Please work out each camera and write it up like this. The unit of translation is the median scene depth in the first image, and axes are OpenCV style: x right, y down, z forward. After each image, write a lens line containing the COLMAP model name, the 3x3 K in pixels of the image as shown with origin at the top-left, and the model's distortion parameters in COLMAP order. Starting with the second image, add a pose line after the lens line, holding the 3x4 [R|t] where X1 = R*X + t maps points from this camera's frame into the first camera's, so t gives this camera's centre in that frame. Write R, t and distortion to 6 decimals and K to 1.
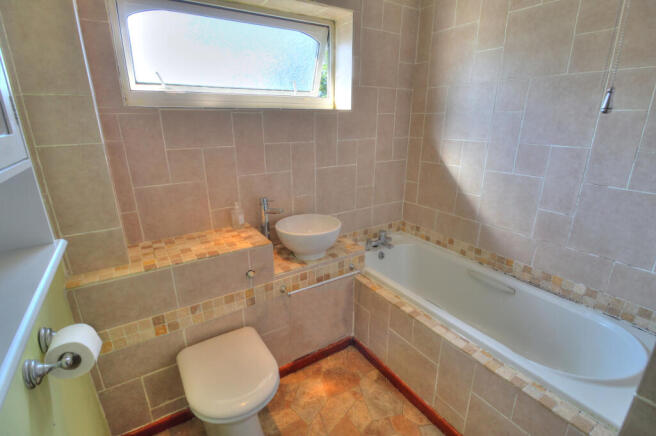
lens RADIAL K [[300.5, 0, 326.4], [0, 300.5, 212.1], [0, 0, 1]] dist [0.002119, -0.019093]
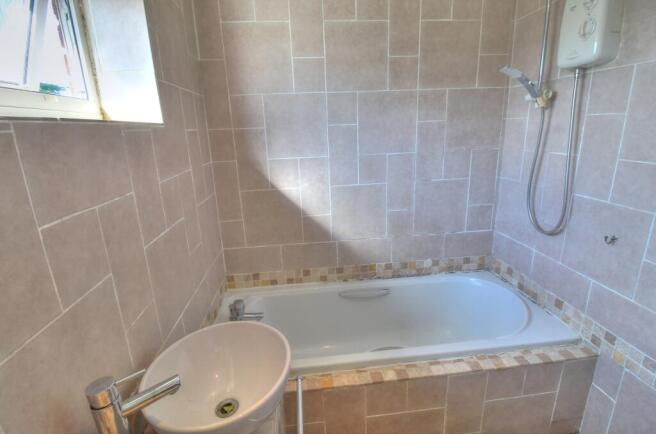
lens RADIAL K [[300.5, 0, 326.4], [0, 300.5, 211.1], [0, 0, 1]] dist [0.002119, -0.019093]
pose [[0.458295, -0.240657, 0.855599, -0.316145], [0.294328, 0.949423, 0.109393, -0.183184], [-0.838652, 0.201693, 0.505948, 0.583583]]
